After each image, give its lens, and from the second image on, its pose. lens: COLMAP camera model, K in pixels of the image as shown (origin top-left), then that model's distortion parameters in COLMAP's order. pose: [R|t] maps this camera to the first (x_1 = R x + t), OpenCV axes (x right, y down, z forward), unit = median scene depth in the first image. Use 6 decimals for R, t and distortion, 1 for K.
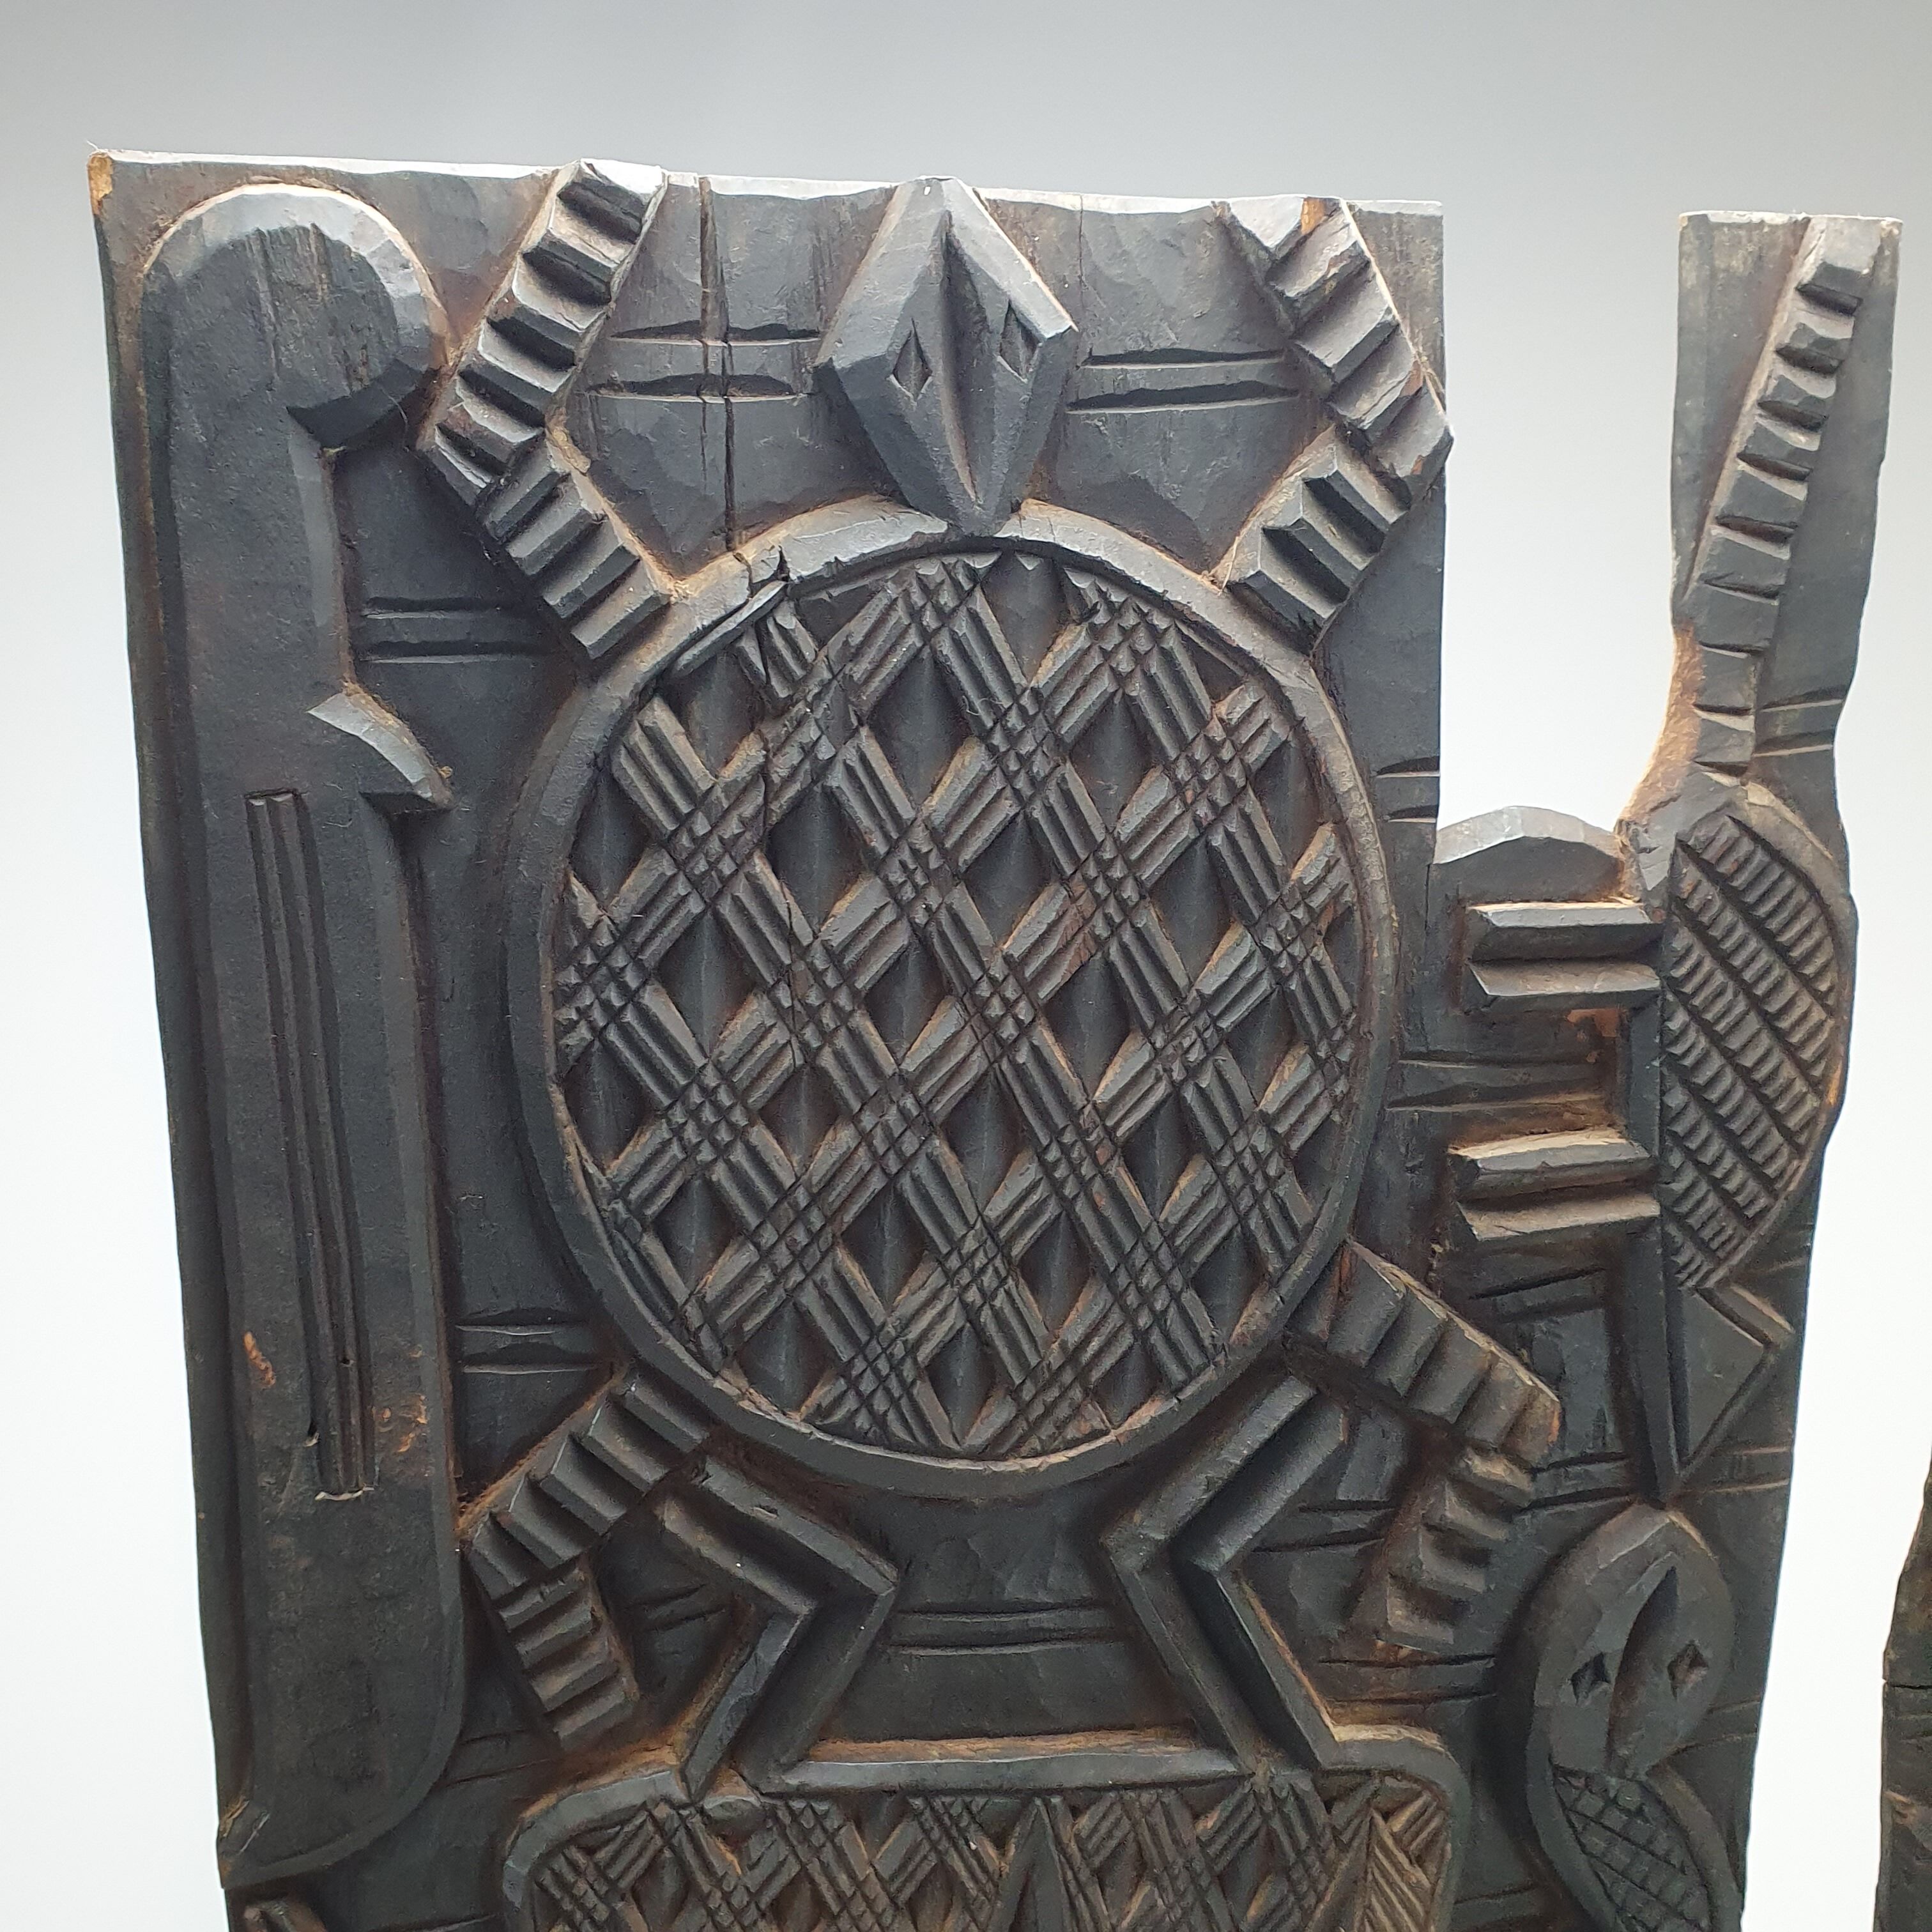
lens RADIAL K [[2257.6, 0, 967.2], [0, 2257.6, 1032.2], [0, 0, 1]] dist [0.019542, 0.000000]
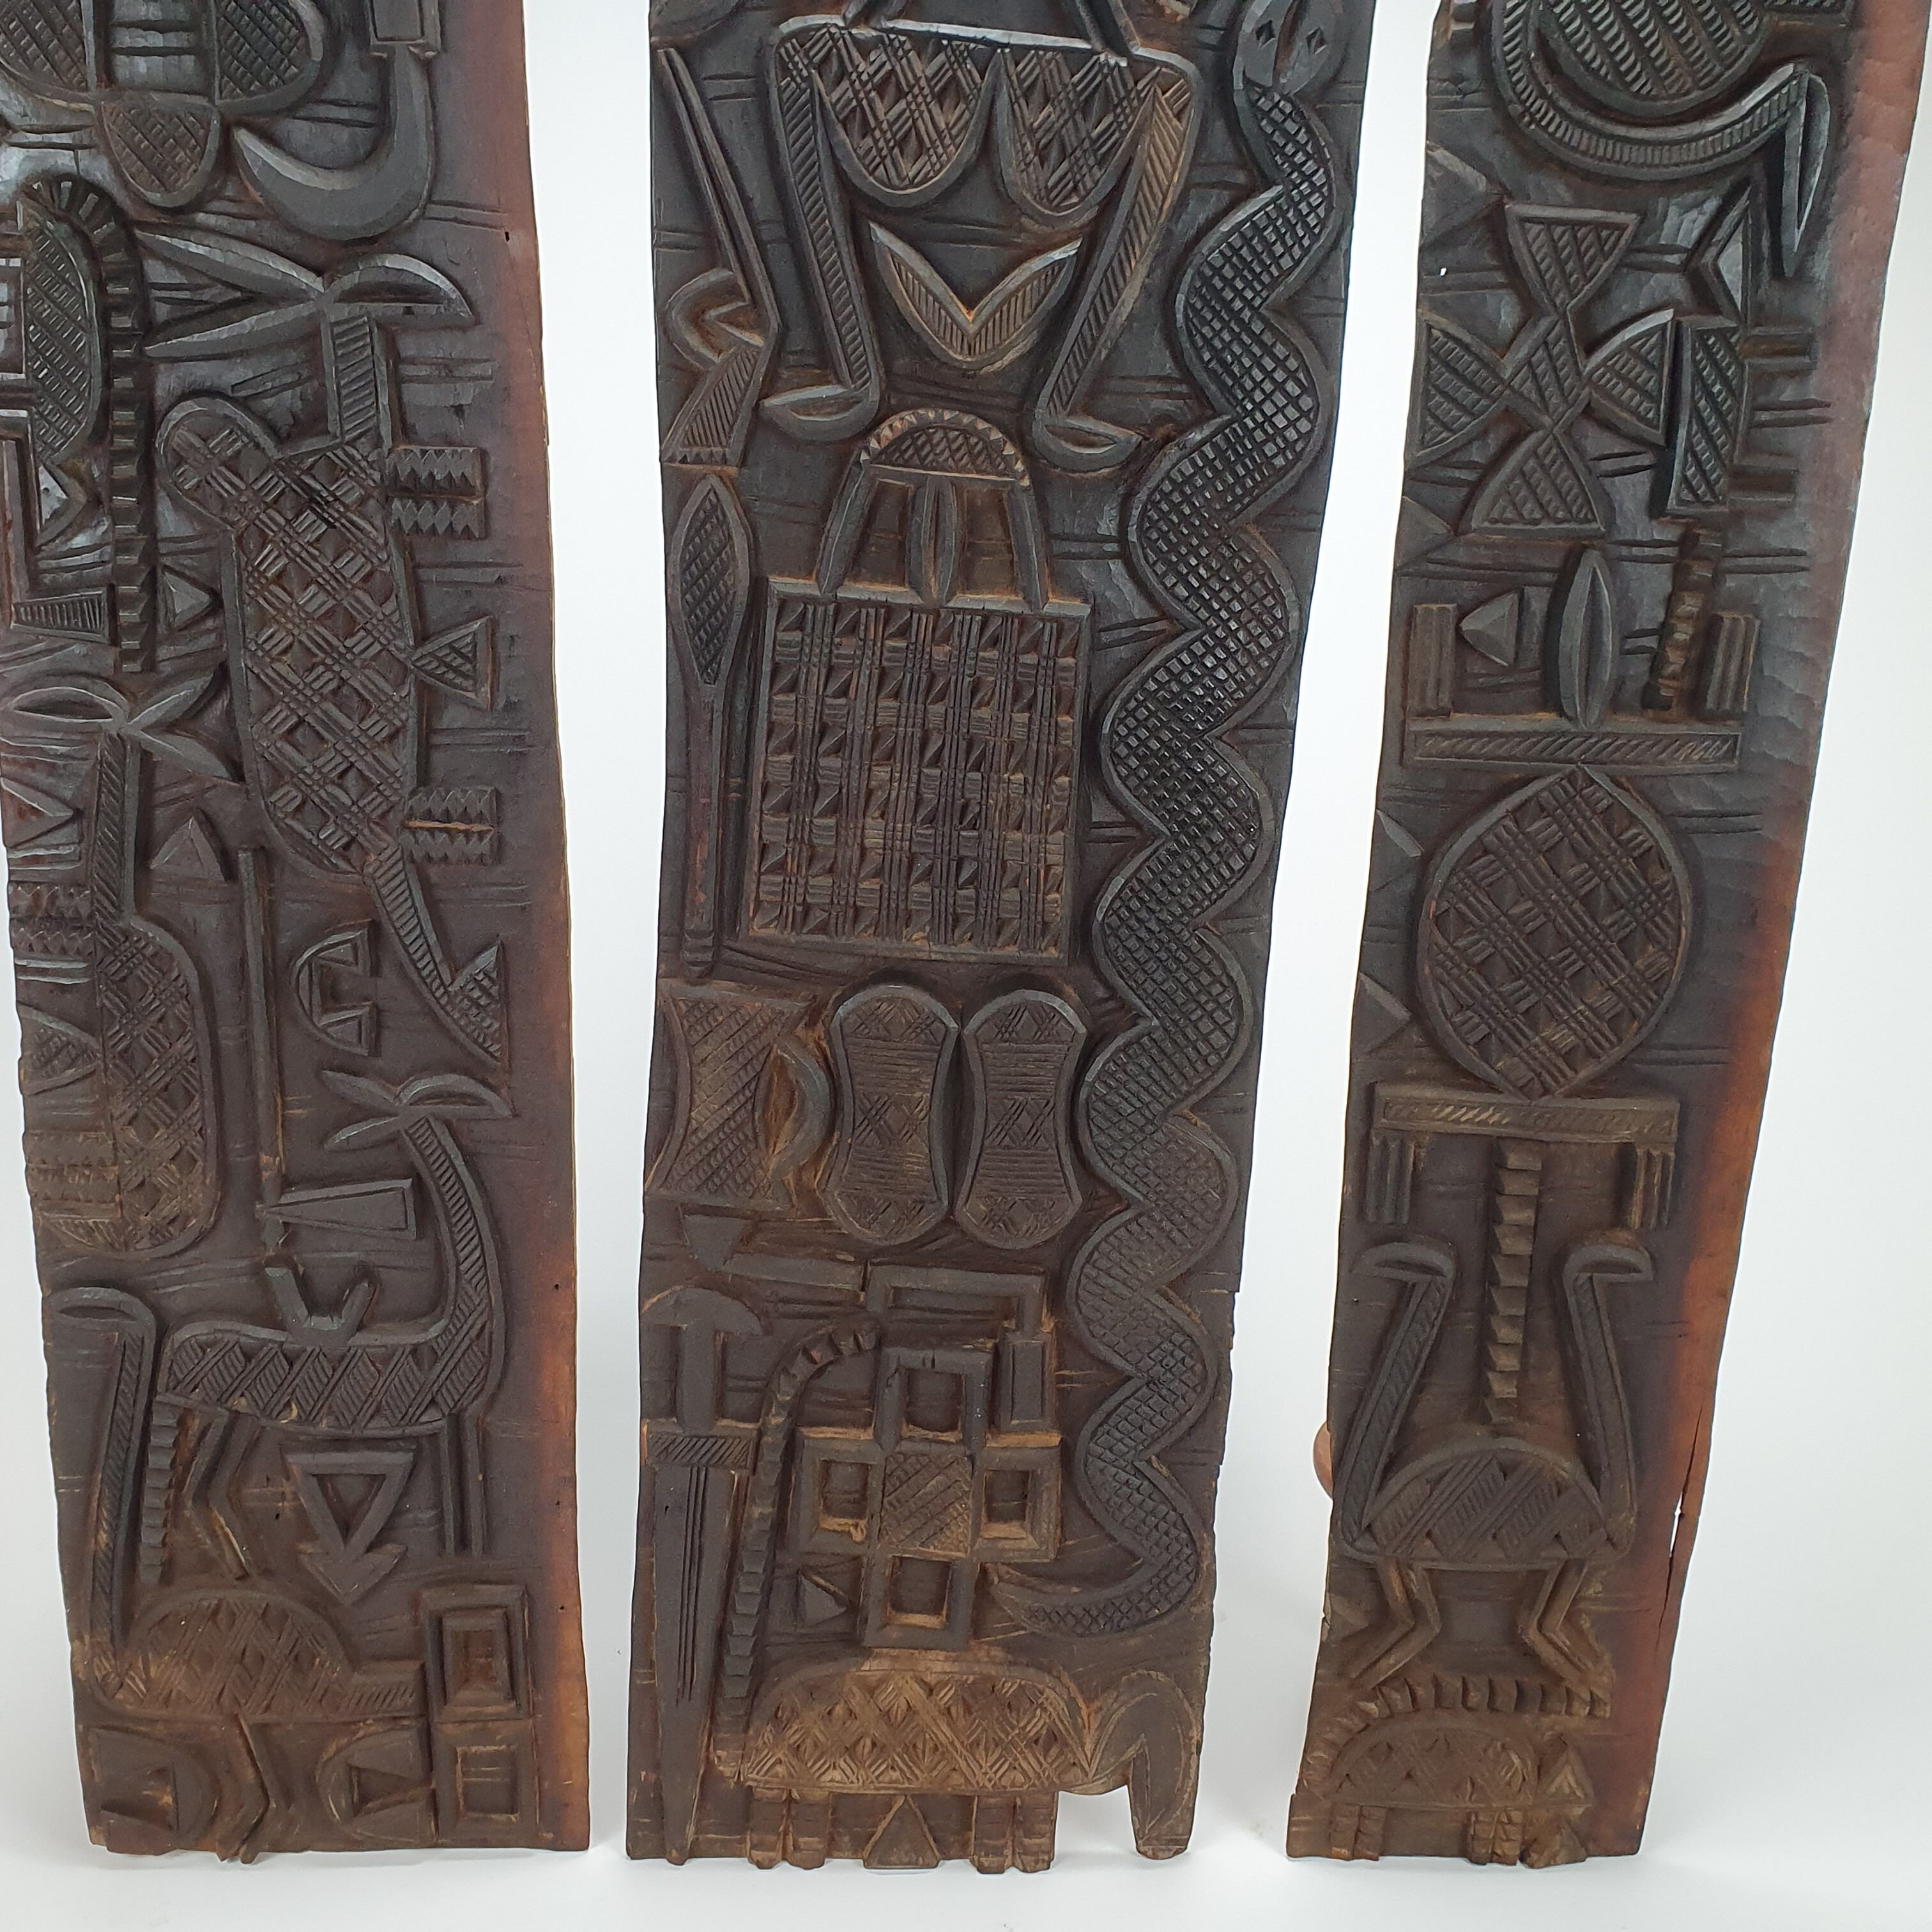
lens RADIAL K [[2257.6, 0, 968.1], [0, 2257.6, 1007.5], [0, 0, 1]] dist [0.019542, 0.000000]
pose [[0.986632, 0.079823, -0.142074, 0.435162], [-0.070946, 0.995262, 0.066491, 1.250451], [0.146709, -0.055523, 0.987620, -1.402225]]
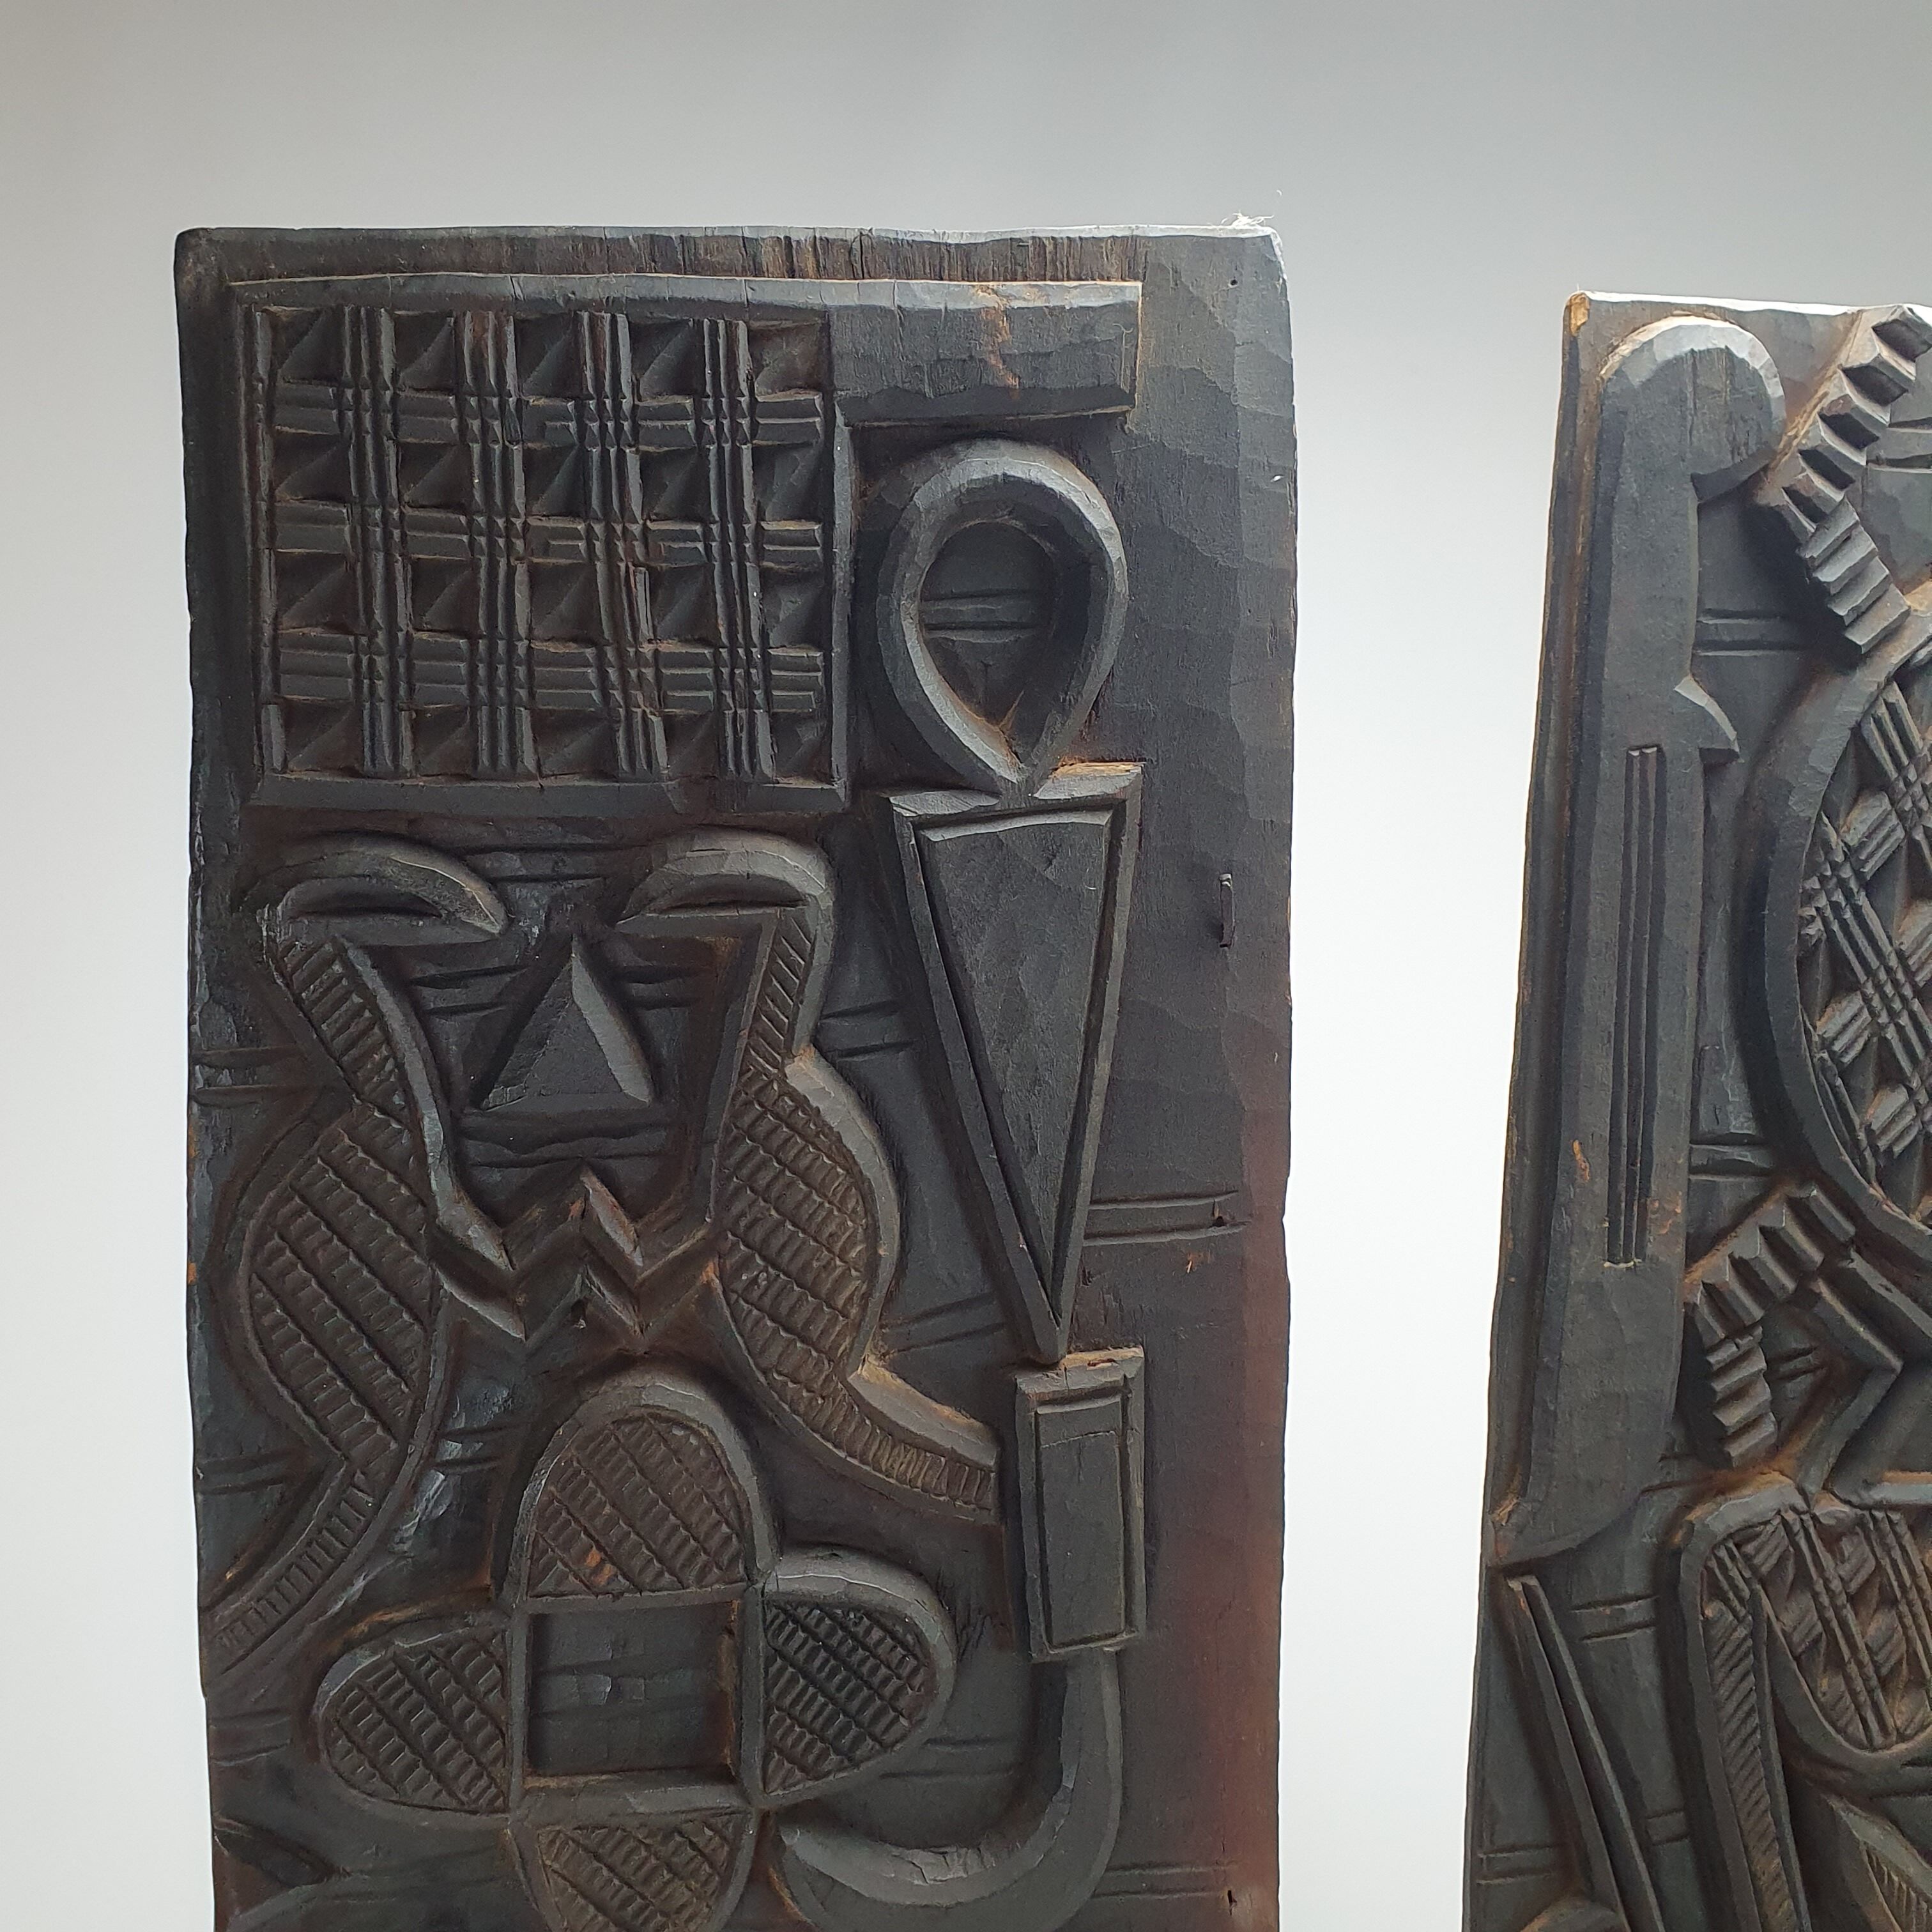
lens RADIAL K [[2257.6, 0, 954.1], [0, 2257.6, 991.9], [0, 0, 1]] dist [0.019542, 0.000000]
pose [[0.999014, 0.014433, 0.041988, -0.733682], [-0.013350, 0.999574, -0.025958, 0.081098], [-0.042345, 0.025372, 0.998781, -0.344247]]
